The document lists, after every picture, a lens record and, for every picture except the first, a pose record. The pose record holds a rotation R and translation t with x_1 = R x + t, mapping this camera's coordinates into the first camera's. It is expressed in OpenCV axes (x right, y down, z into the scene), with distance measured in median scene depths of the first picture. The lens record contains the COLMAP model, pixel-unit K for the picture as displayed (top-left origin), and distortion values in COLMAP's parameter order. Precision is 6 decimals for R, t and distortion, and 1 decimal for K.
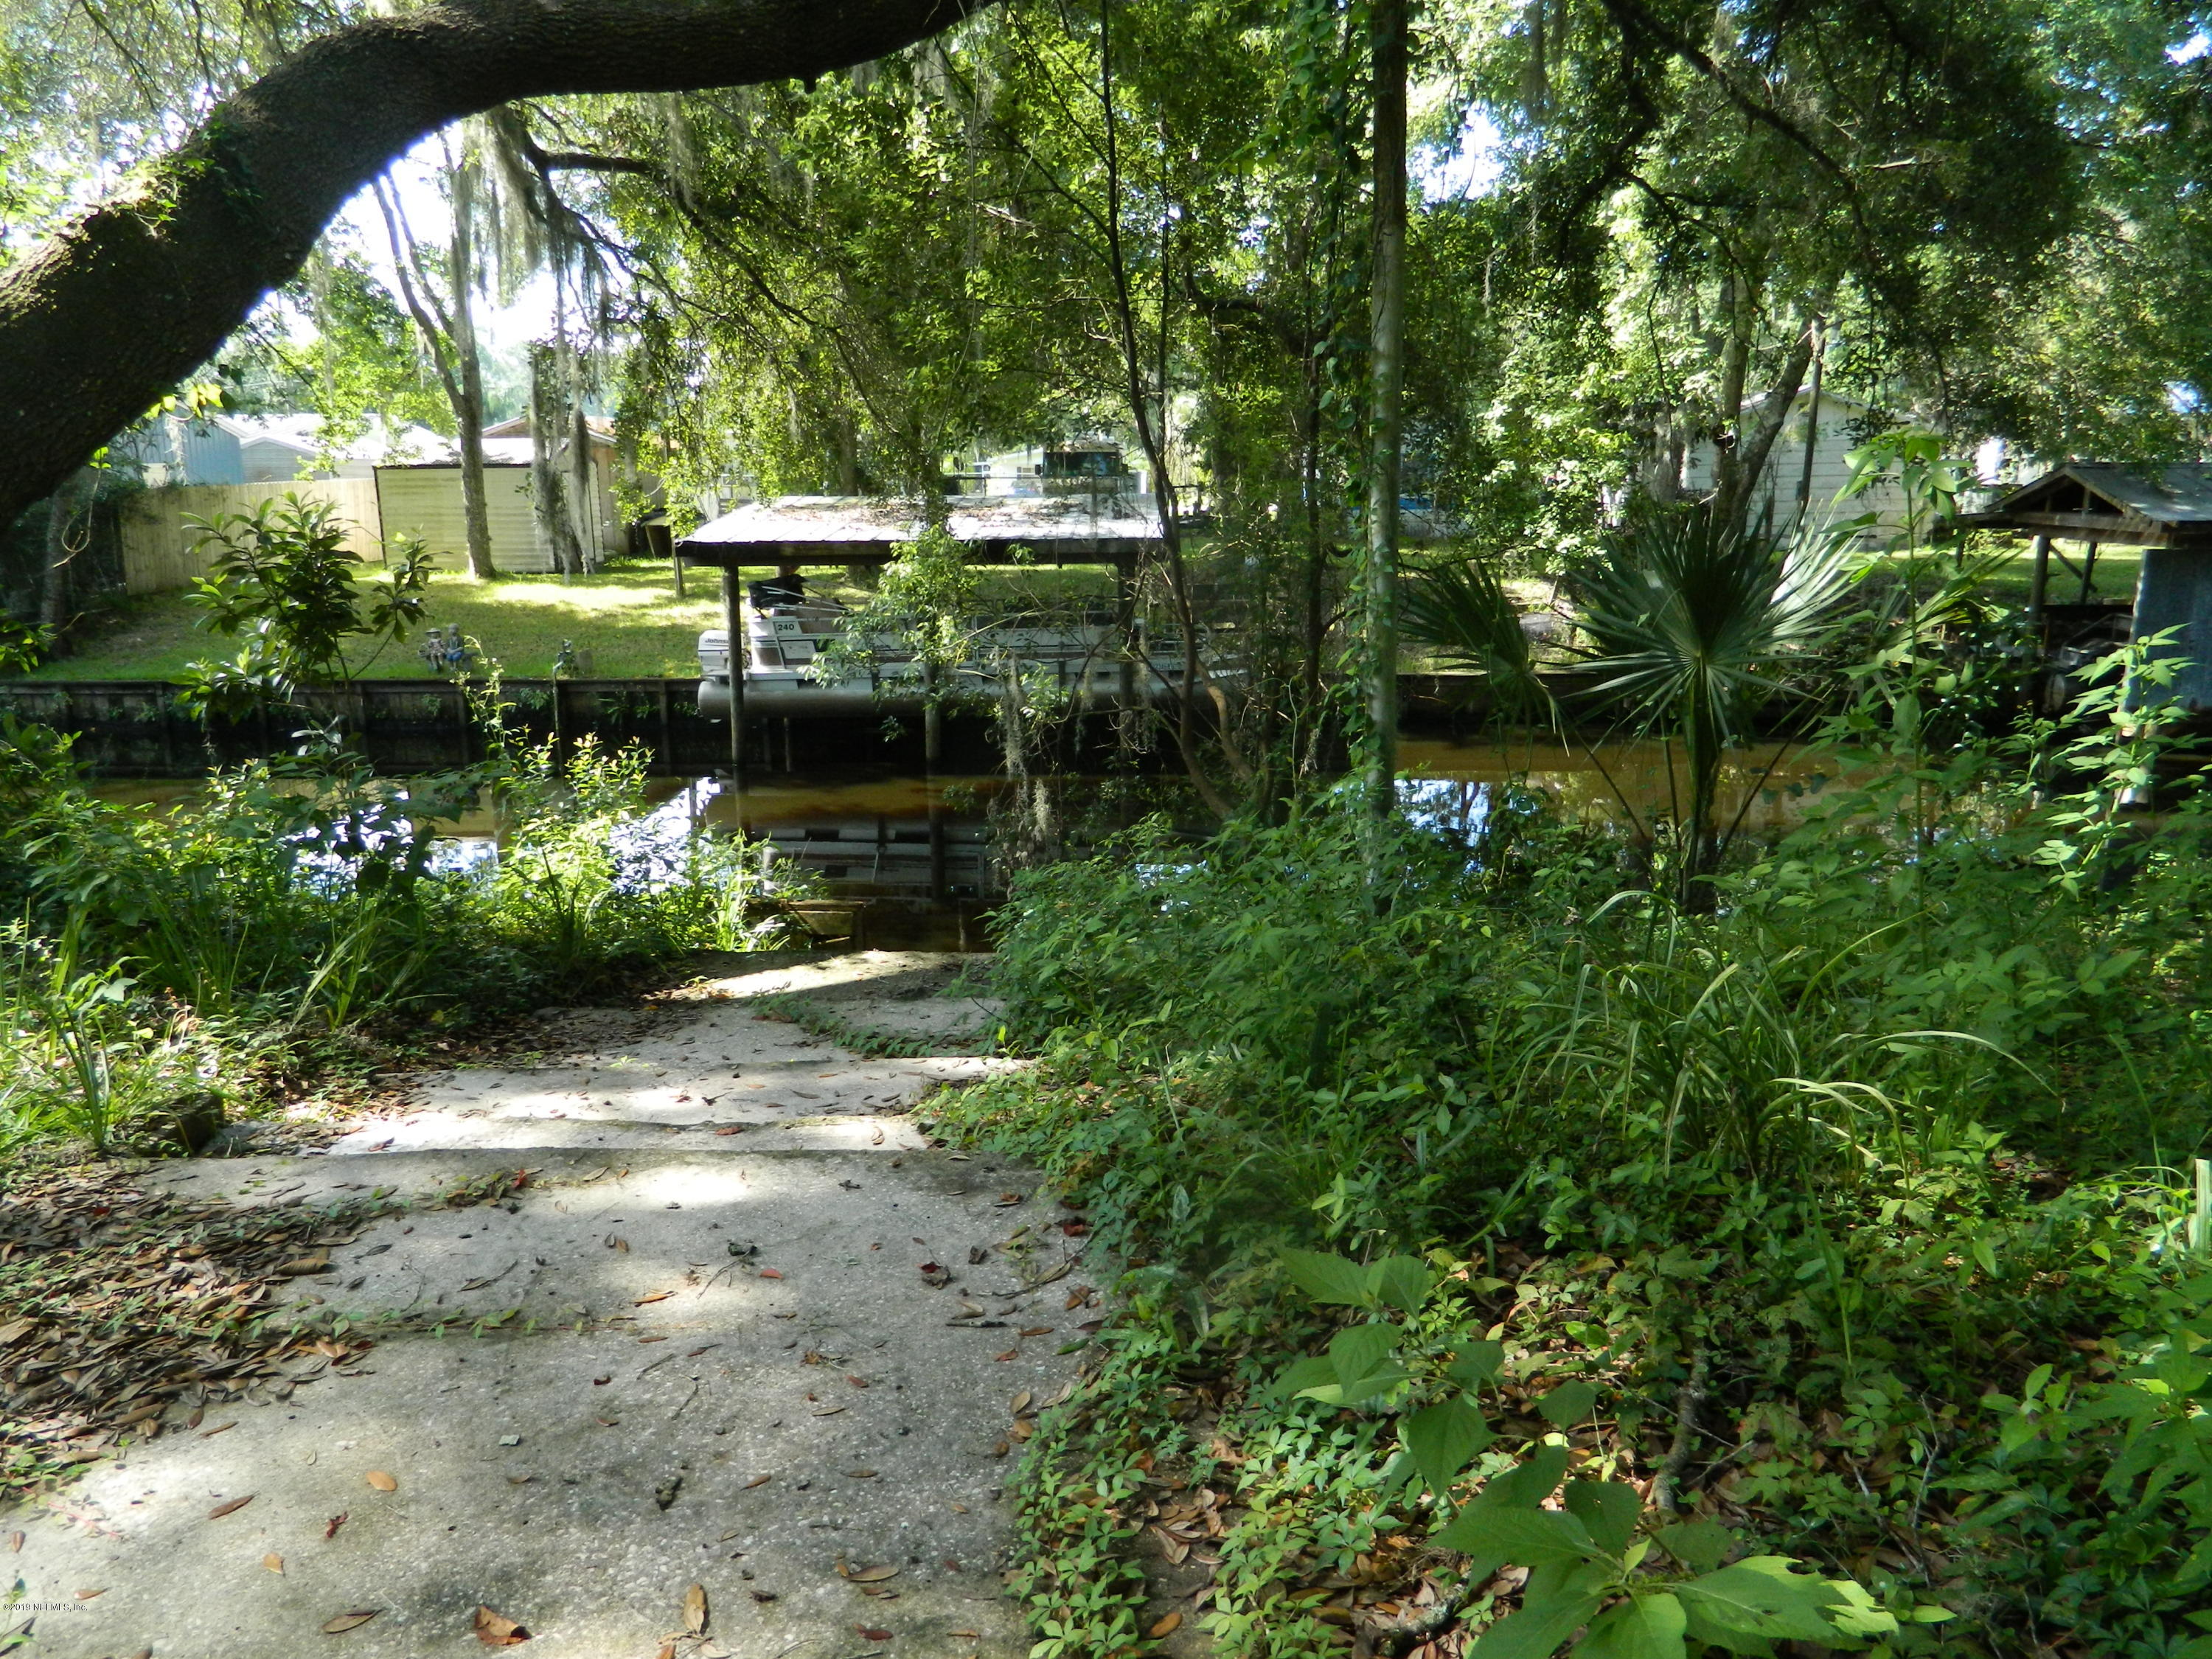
lens RADIAL K [[1693.0, 0, 1075.3], [0, 1693.0, 834.7], [0, 0, 1]] dist [0.012014, -0.010753]
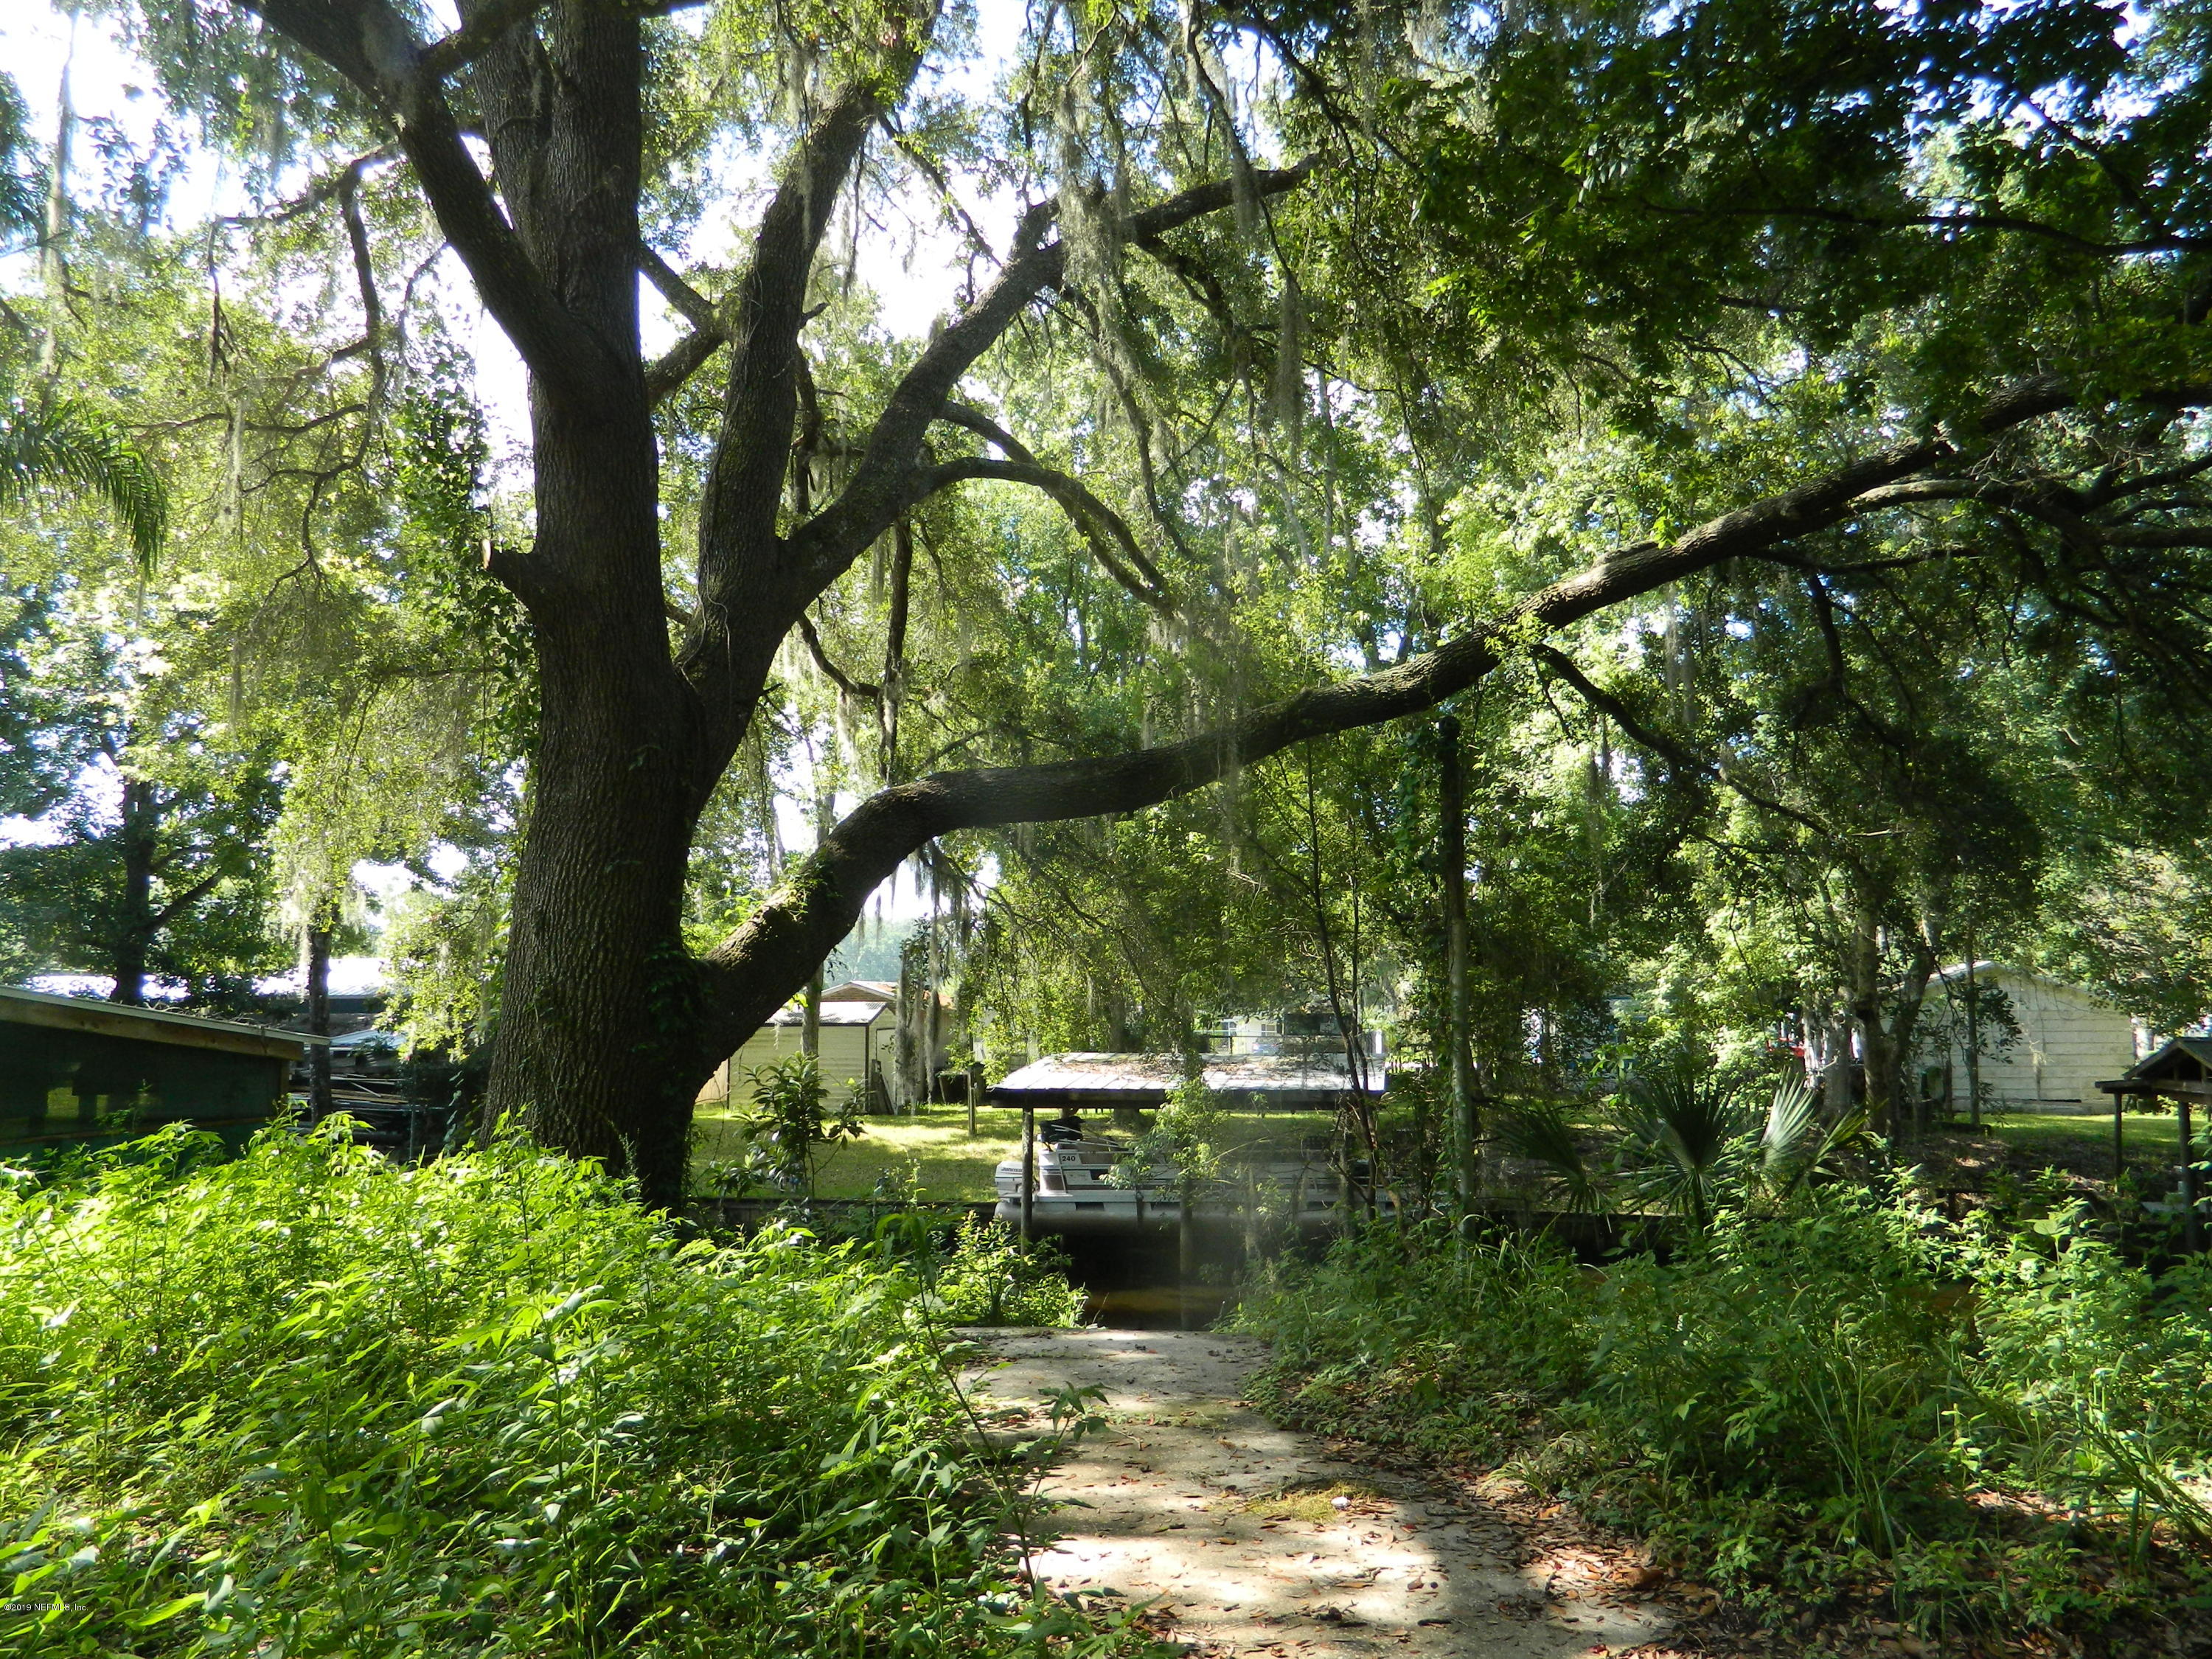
lens RADIAL K [[1682.6, 0, 1096.9], [0, 1682.6, 789.7], [0, 0, 1]] dist [0.013511, 0.001033]
pose [[0.991411, -0.009558, -0.130433, 0.011399], [-0.035801, 0.939397, -0.340958, 0.041113], [0.125787, 0.342699, 0.930986, -0.223590]]
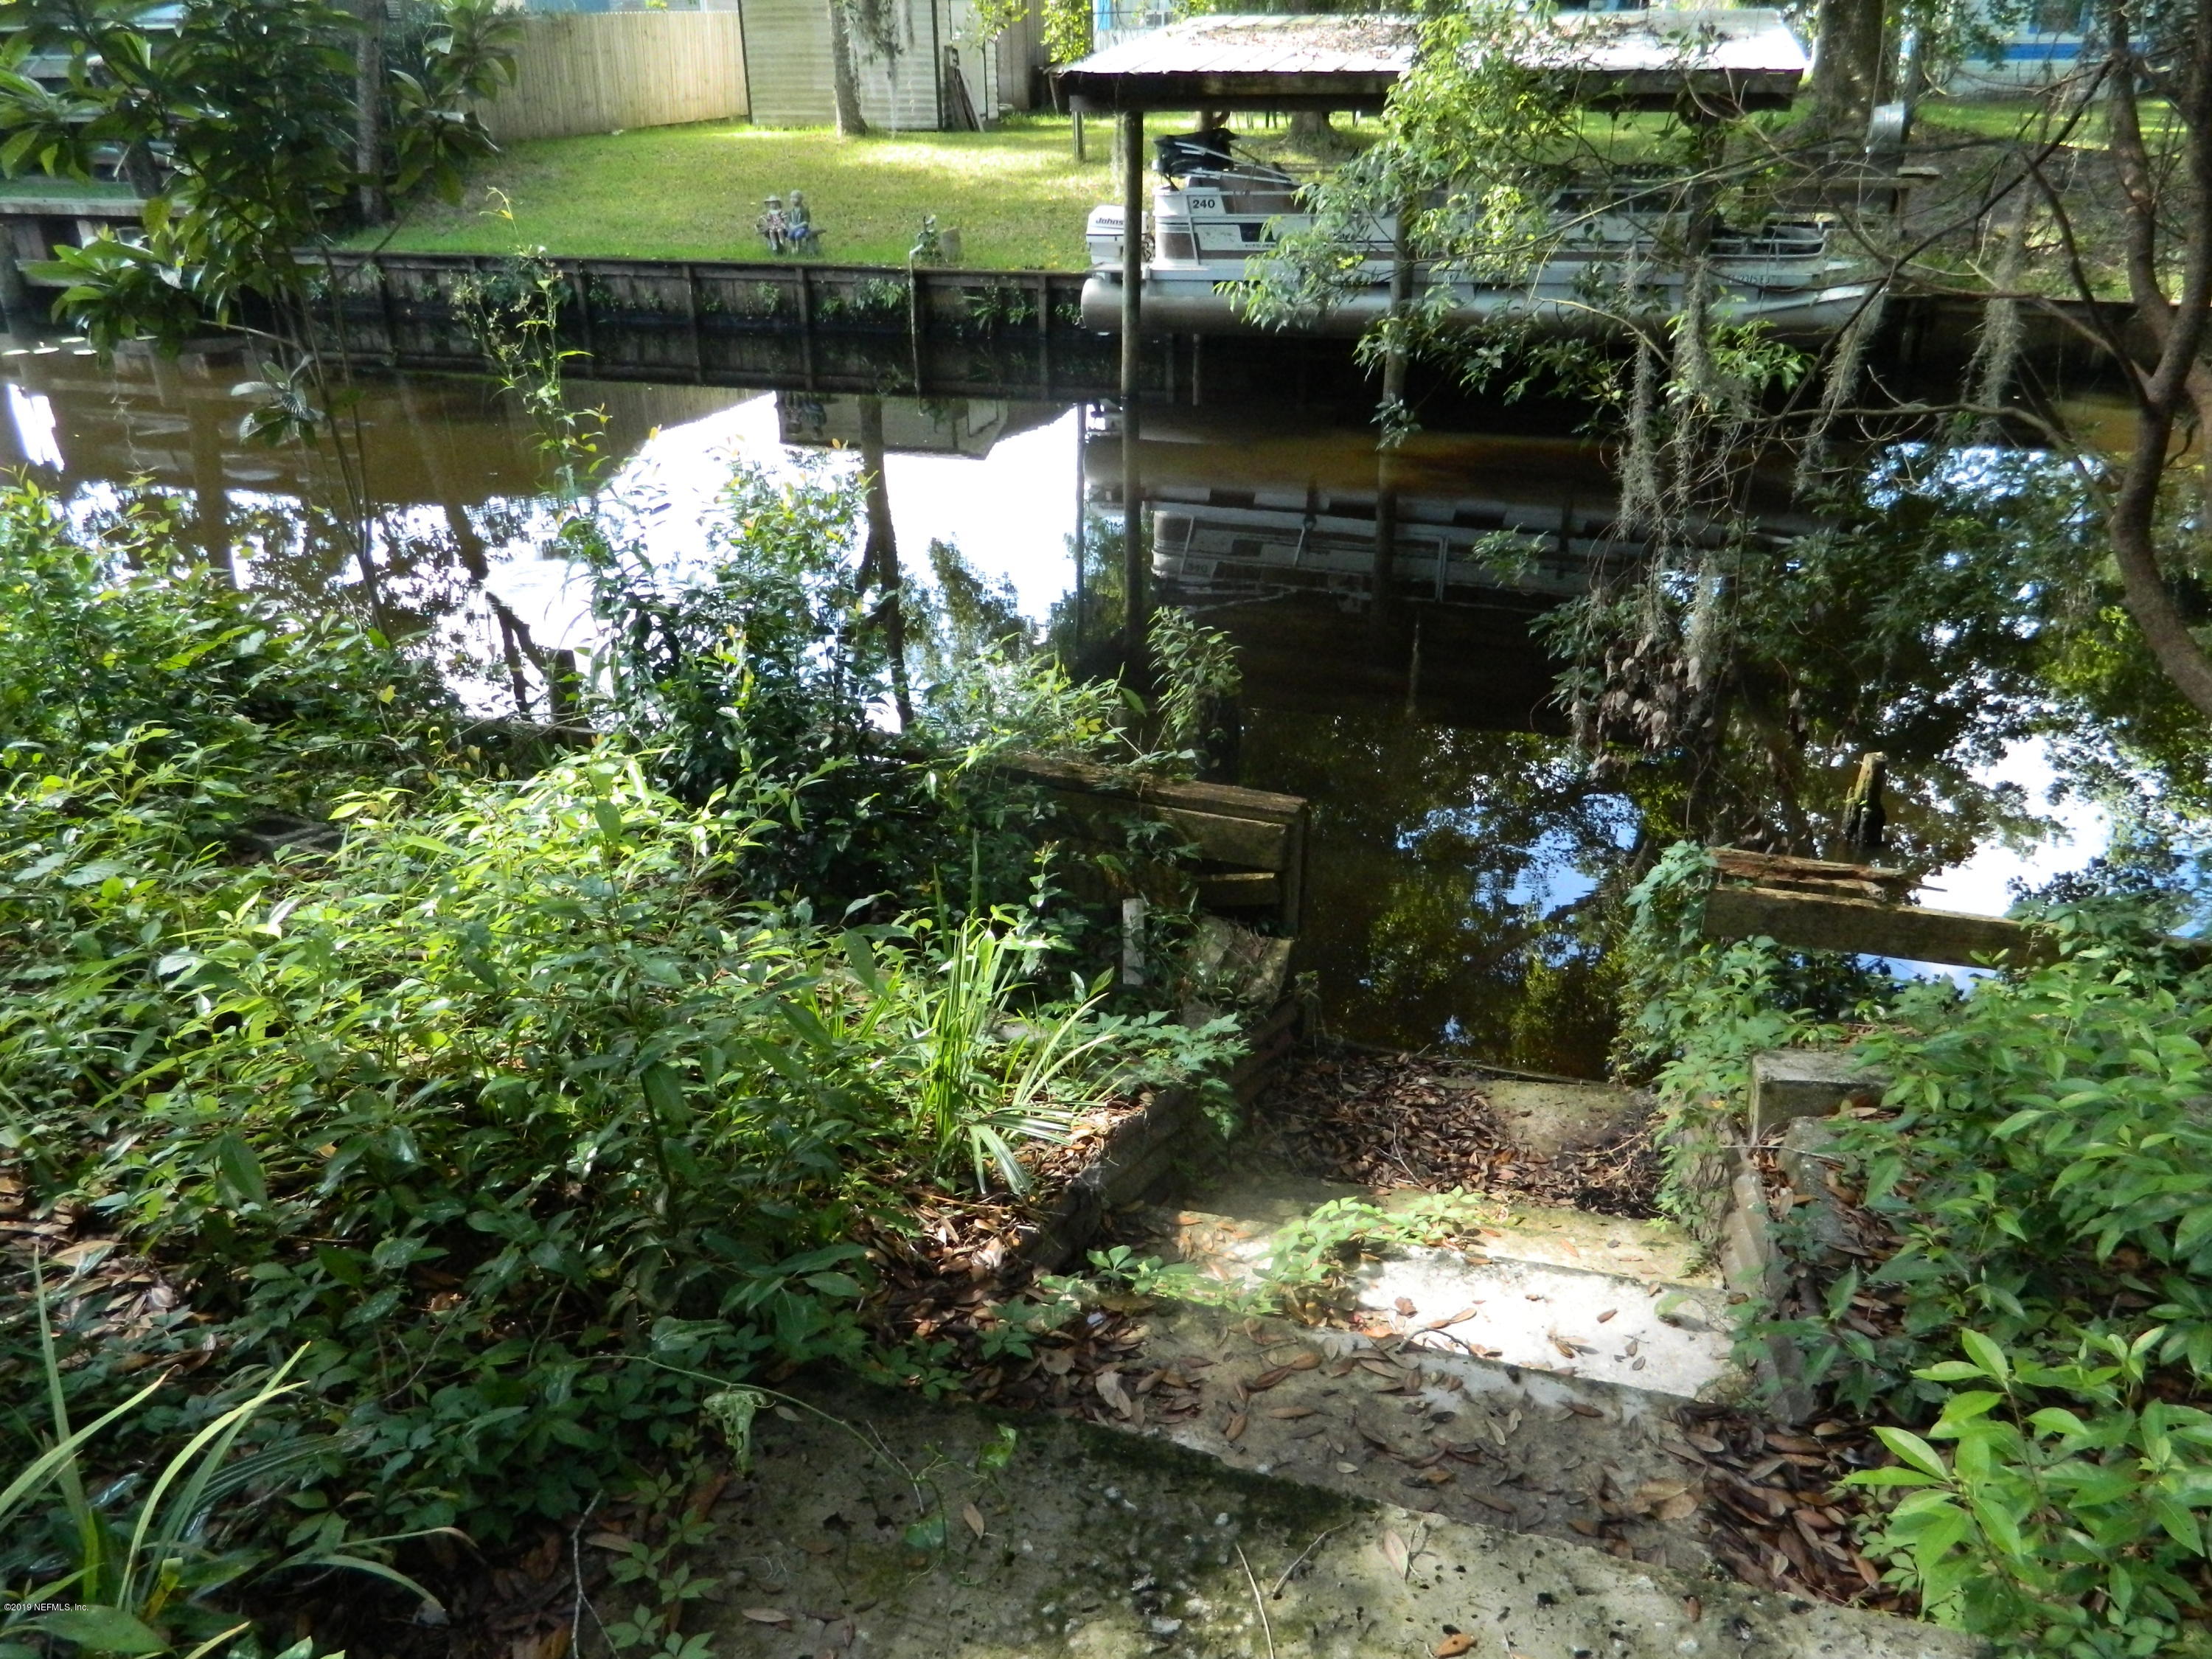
lens RADIAL K [[1693.0, 0, 1075.3], [0, 1693.0, 834.7], [0, 0, 1]] dist [0.012014, -0.010753]
pose [[0.970385, 0.104588, -0.217750, -0.037795], [-0.052110, 0.970821, 0.234075, -0.027272], [0.235877, -0.215796, 0.947520, 0.239401]]
